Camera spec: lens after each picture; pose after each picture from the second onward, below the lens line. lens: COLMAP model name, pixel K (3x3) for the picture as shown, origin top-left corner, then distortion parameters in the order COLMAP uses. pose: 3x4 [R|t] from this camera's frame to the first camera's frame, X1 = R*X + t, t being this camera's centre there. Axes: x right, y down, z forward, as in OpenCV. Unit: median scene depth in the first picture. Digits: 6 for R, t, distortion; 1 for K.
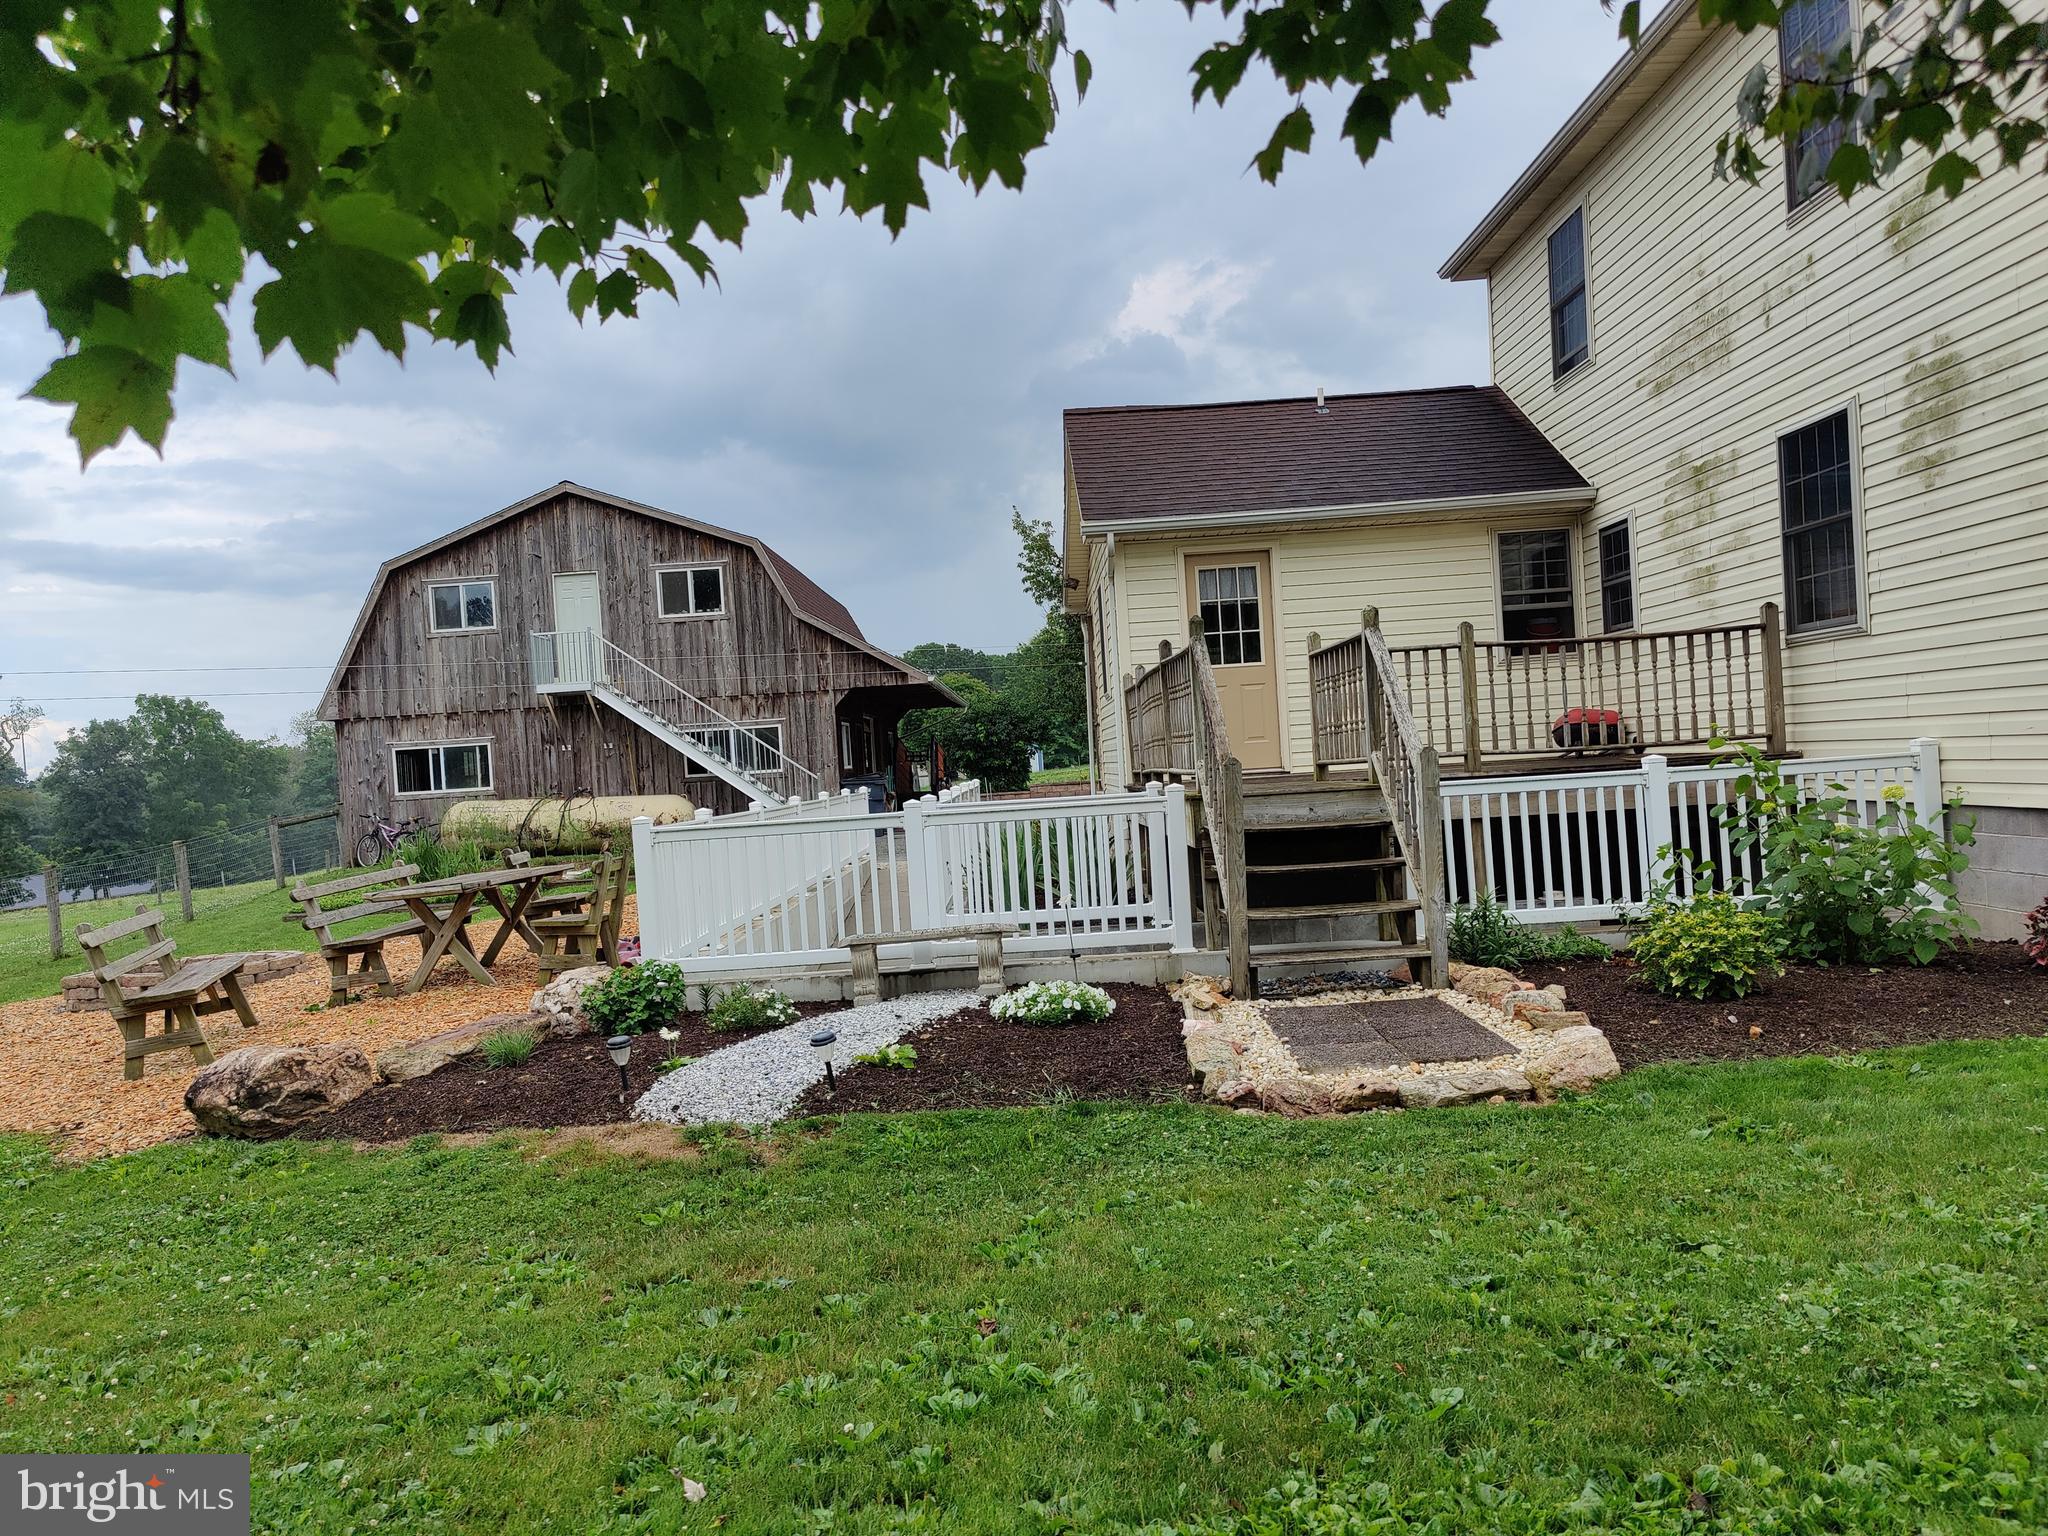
lens RADIAL K [[1509.1, 0, 1011.7], [0, 1509.1, 778.6], [0, 0, 1]] dist [0.059243, -0.042116]
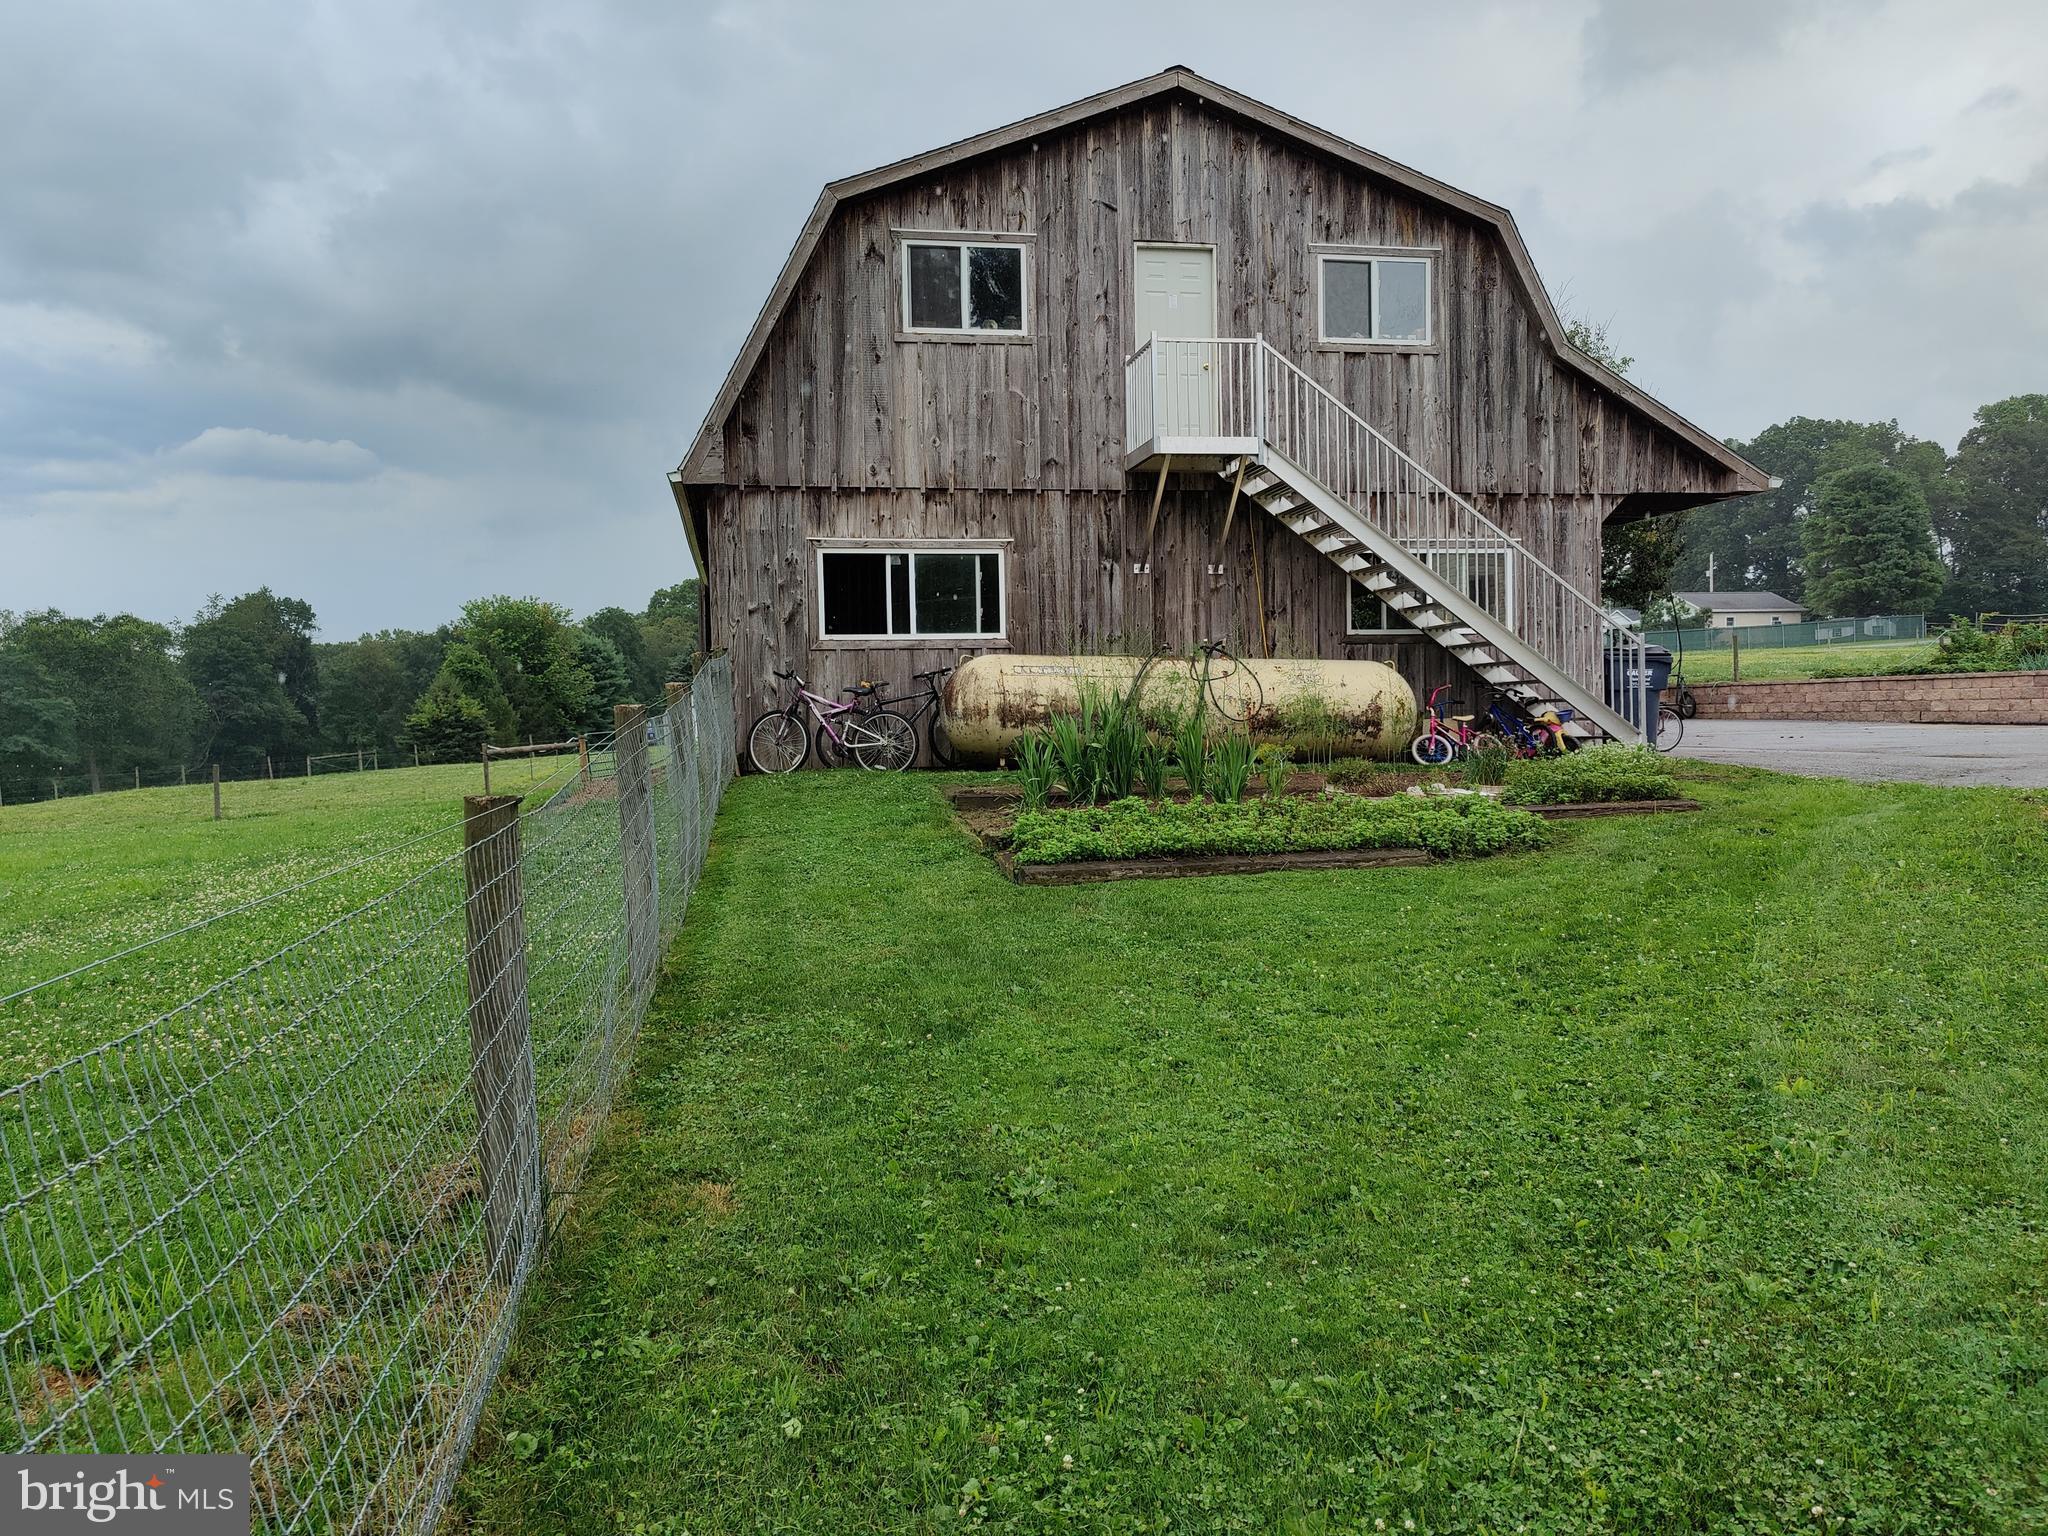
lens RADIAL K [[1509.1, 0, 1035.9], [0, 1509.1, 750.3], [0, 0, 1]] dist [0.059243, -0.042116]
pose [[0.974899, 0.037853, 0.219405, -0.447450], [-0.038482, 0.999258, -0.001405, 0.046935], [-0.219296, -0.007073, 0.975633, 0.480977]]
